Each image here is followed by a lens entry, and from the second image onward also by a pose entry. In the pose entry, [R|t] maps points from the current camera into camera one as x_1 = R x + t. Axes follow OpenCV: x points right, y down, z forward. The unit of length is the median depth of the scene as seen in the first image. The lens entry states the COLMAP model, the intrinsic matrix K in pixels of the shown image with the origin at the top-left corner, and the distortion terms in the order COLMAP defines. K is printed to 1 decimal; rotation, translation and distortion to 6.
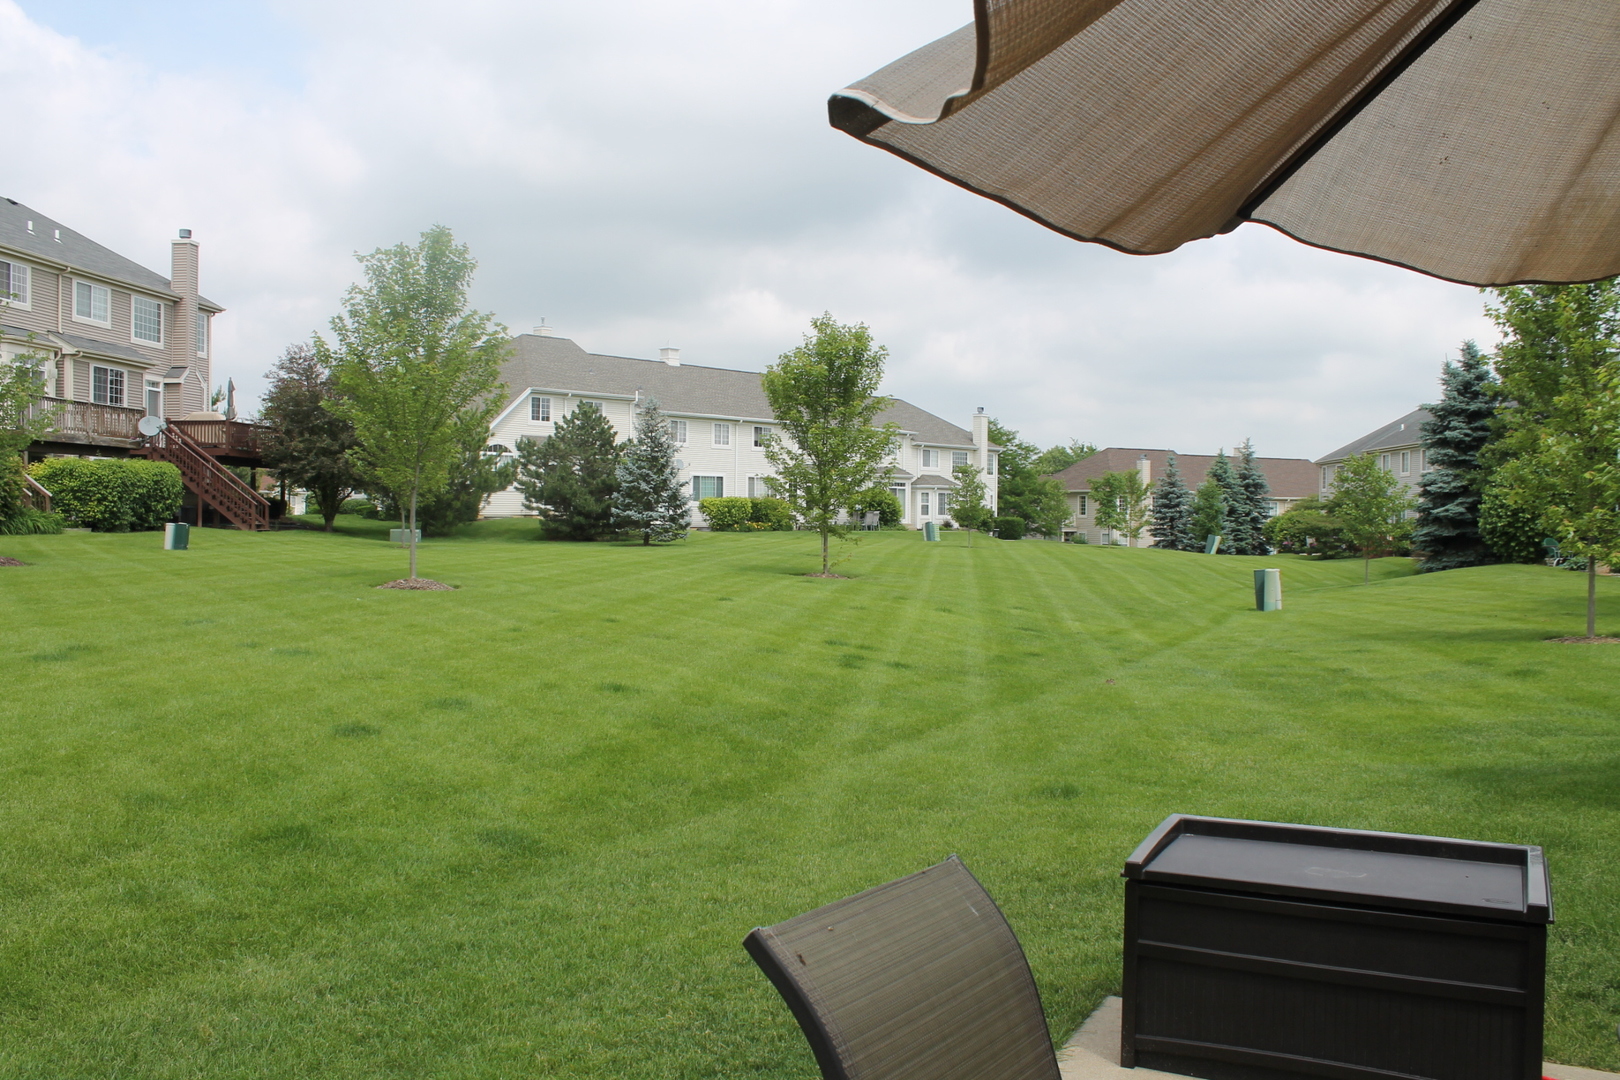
lens RADIAL K [[1344.1, 0, 810.3], [0, 1344.1, 537.2], [0, 0, 1]] dist [-0.130793, 0.031834]
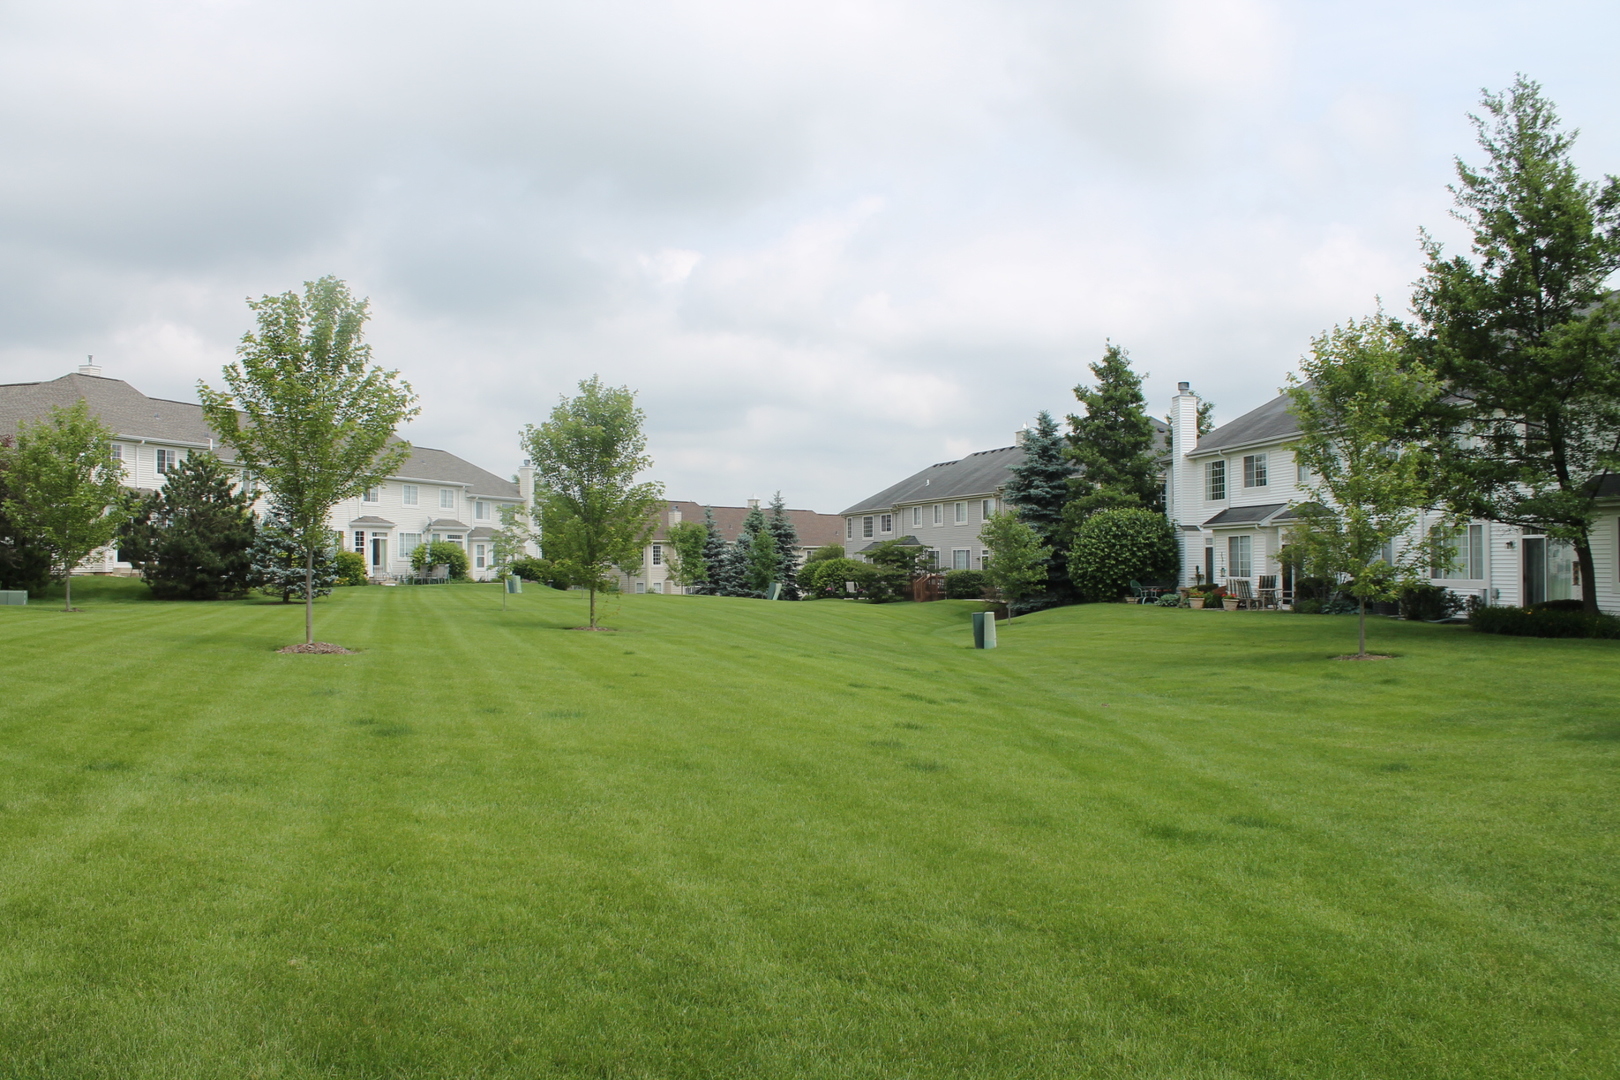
lens RADIAL K [[1344.1, 0, 807.3], [0, 1344.1, 544.5], [0, 0, 1]] dist [-0.130793, 0.031834]
pose [[0.917453, -0.005691, 0.397803, -0.148233], [0.018077, 0.999461, -0.027392, -0.003254], [-0.397433, 0.032322, 0.917062, -0.005414]]
